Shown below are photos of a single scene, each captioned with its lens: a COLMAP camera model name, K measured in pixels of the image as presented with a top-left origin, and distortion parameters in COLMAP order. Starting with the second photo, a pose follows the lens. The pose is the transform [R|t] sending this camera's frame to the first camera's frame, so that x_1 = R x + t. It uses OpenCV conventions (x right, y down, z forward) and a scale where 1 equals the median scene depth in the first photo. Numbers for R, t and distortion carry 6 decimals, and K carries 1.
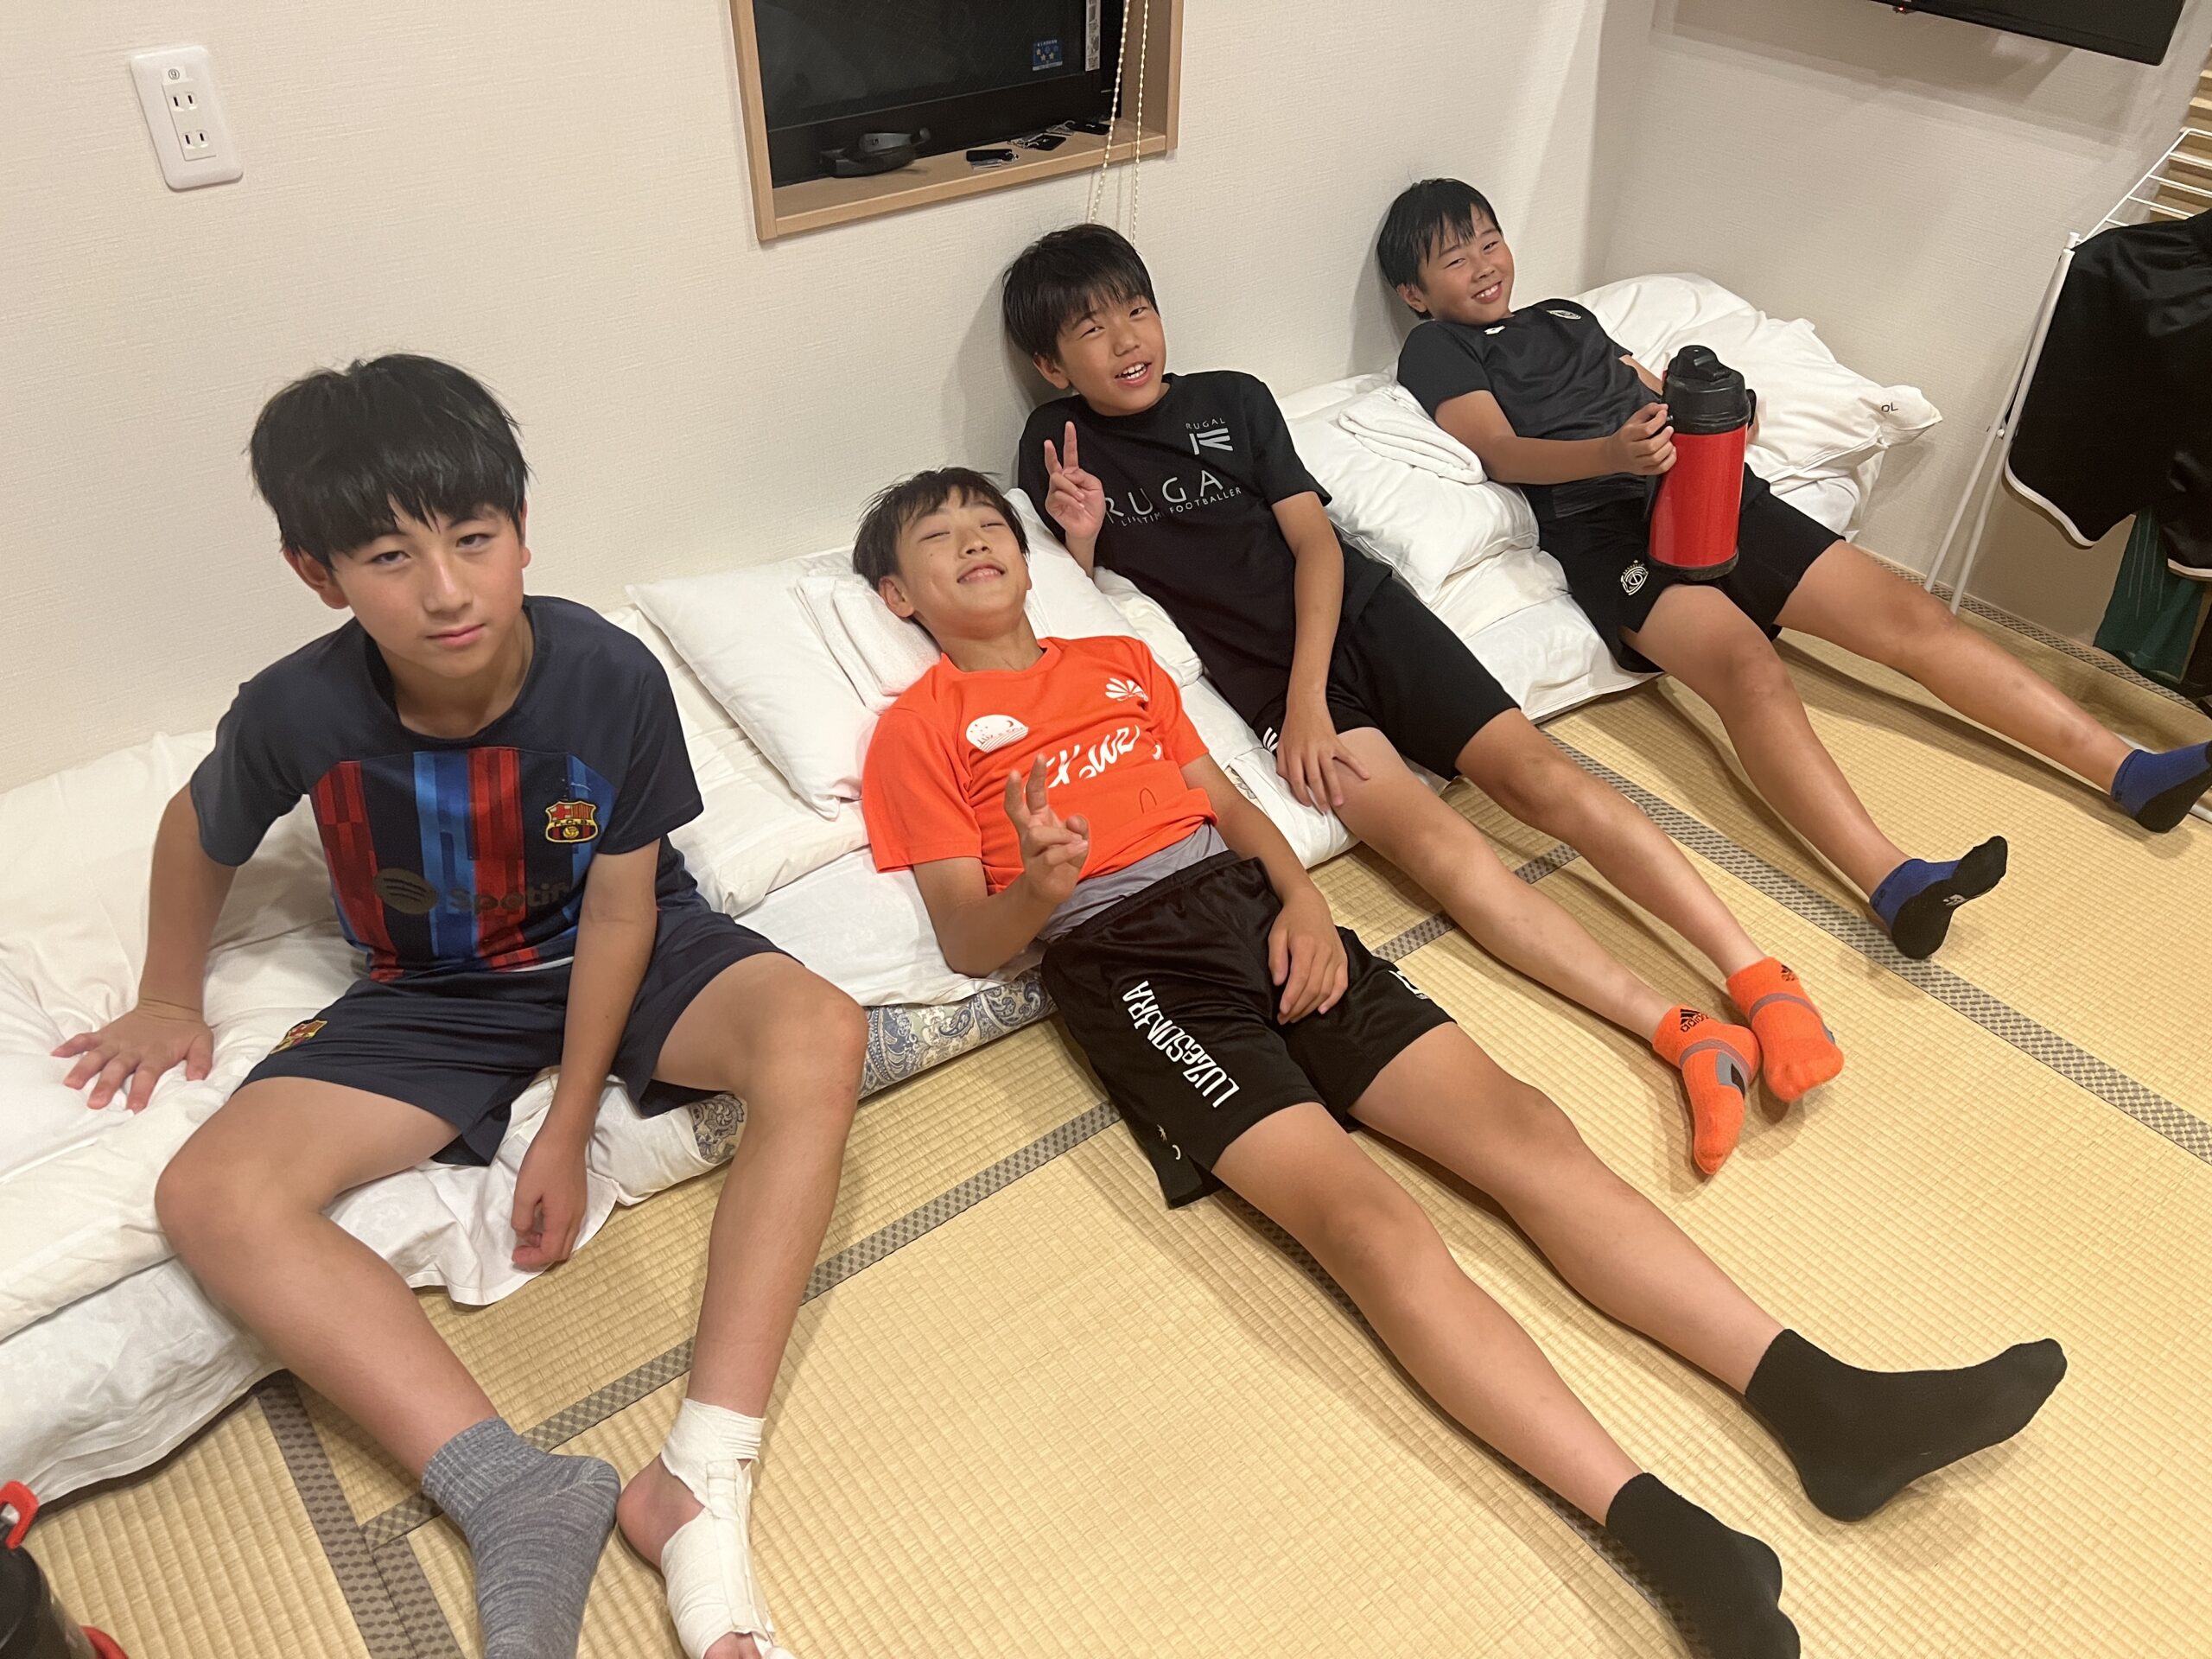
lens RADIAL K [[1648.1, 0, 1114.6], [0, 1648.1, 833.8], [0, 0, 1]] dist [0.051607, -0.067691]
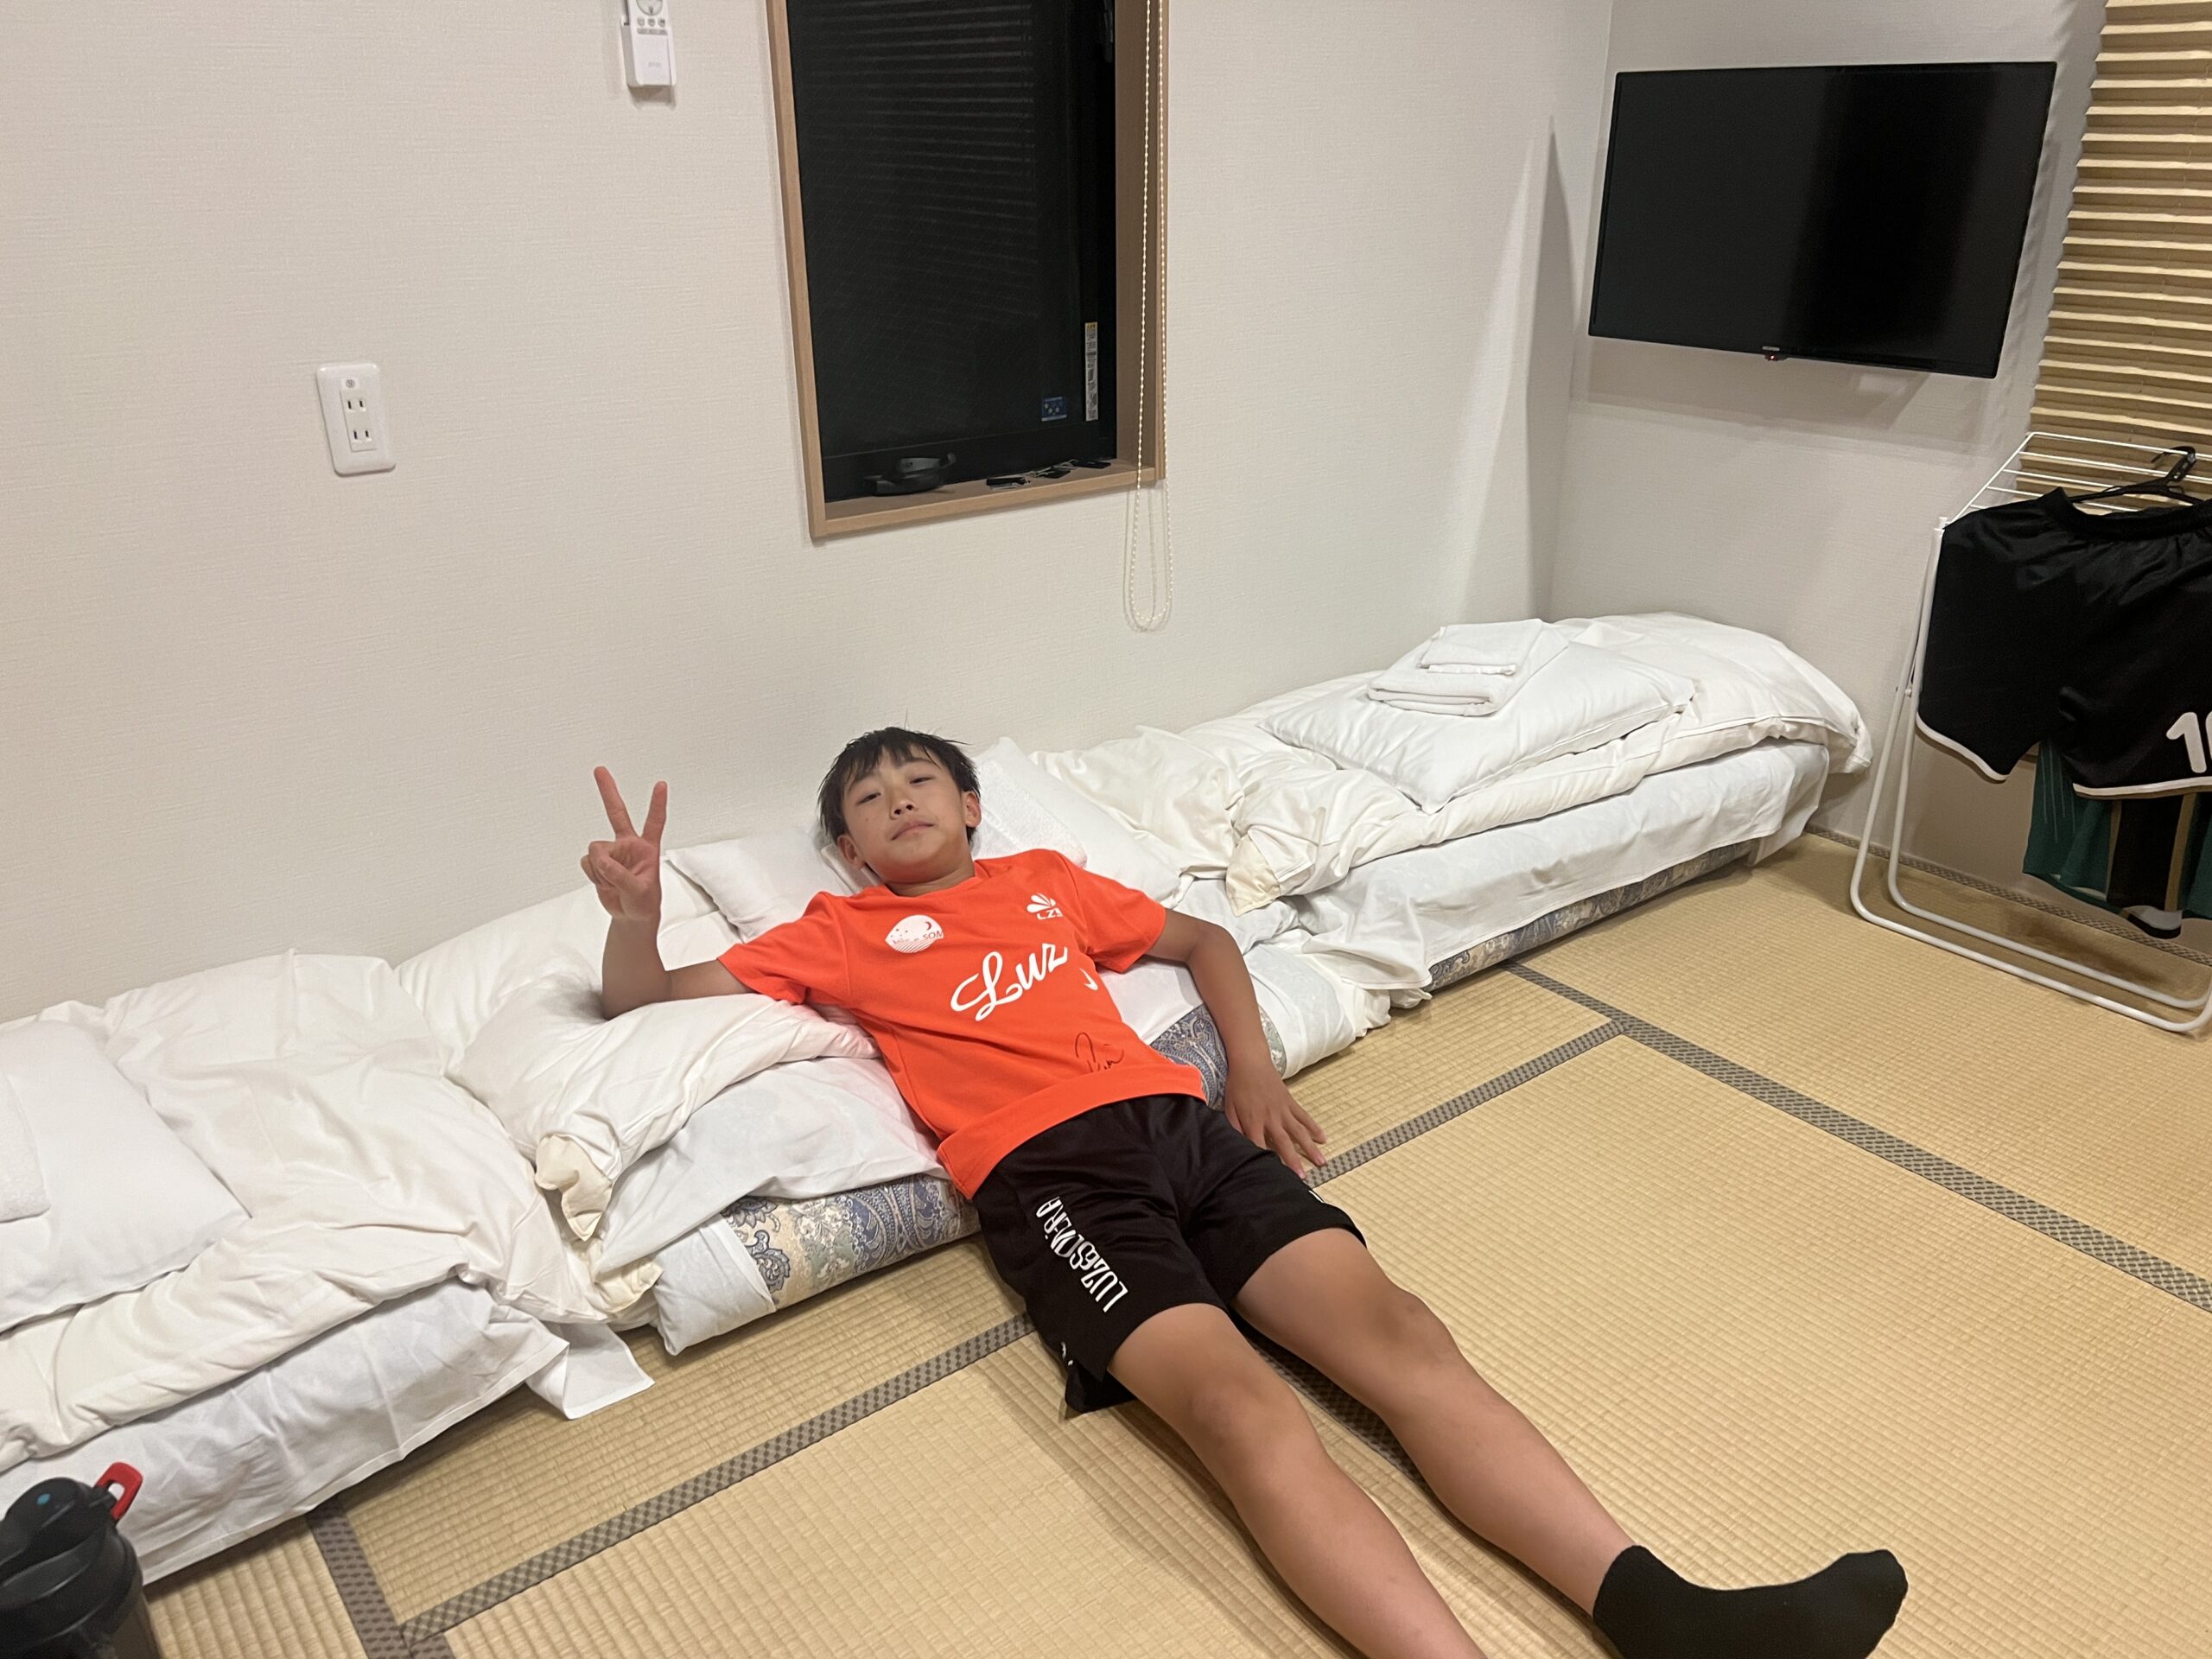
lens RADIAL K [[1662.6, 0, 1105.2], [0, 1662.6, 839.9], [0, 0, 1]] dist [0.054850, -0.072735]
pose [[0.999569, -0.025114, -0.015202, 0.009515], [0.020226, 0.964473, -0.263407, 0.200468], [0.021277, 0.262986, 0.964565, -0.104293]]
